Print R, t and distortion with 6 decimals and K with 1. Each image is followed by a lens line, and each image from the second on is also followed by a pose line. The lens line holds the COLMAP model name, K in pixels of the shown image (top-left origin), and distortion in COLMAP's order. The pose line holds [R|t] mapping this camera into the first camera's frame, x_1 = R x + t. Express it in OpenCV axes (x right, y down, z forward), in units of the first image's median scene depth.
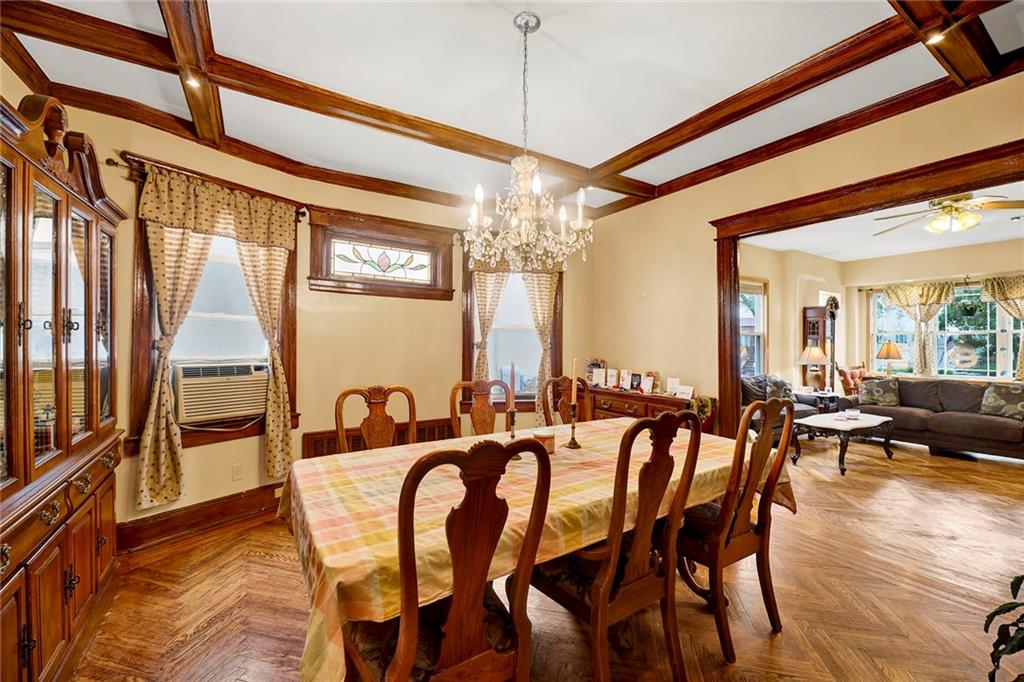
lens RADIAL K [[422.9, 0, 509.0], [0, 422.9, 340.5], [0, 0, 1]] dist [-0.002079, -0.004325]
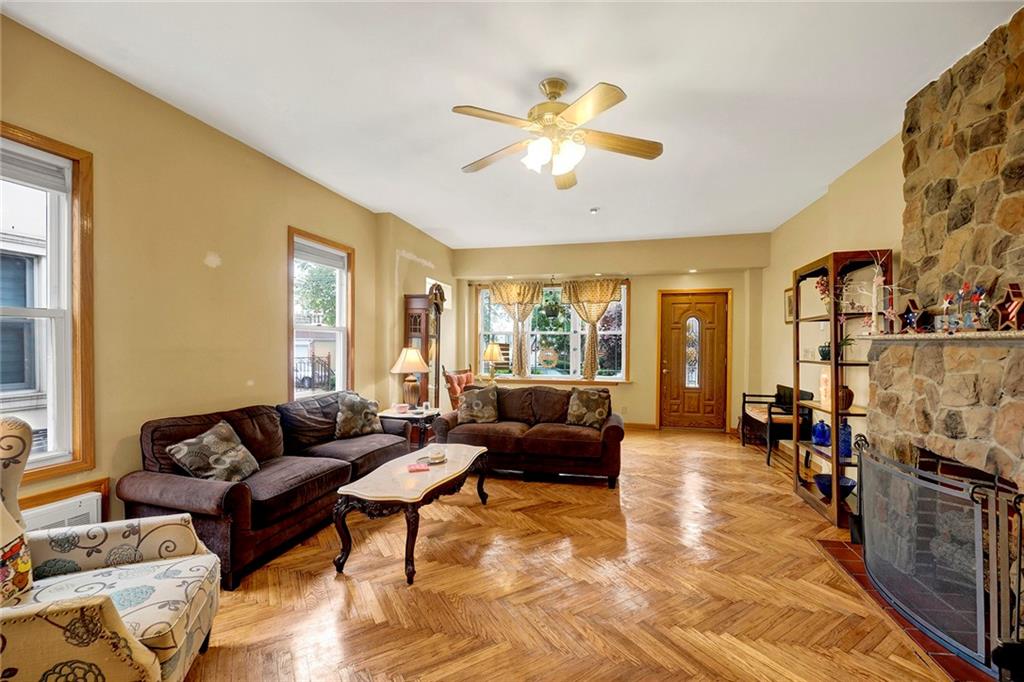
lens RADIAL K [[422.5, 0, 507.8], [0, 422.5, 347.4], [0, 0, 1]] dist [0.000157, -0.000306]
pose [[0.733958, -0.004067, 0.679183, 0.389870], [-0.007861, 0.999864, 0.014482, 0.002159], [-0.679149, -0.015968, 0.733826, 0.391490]]
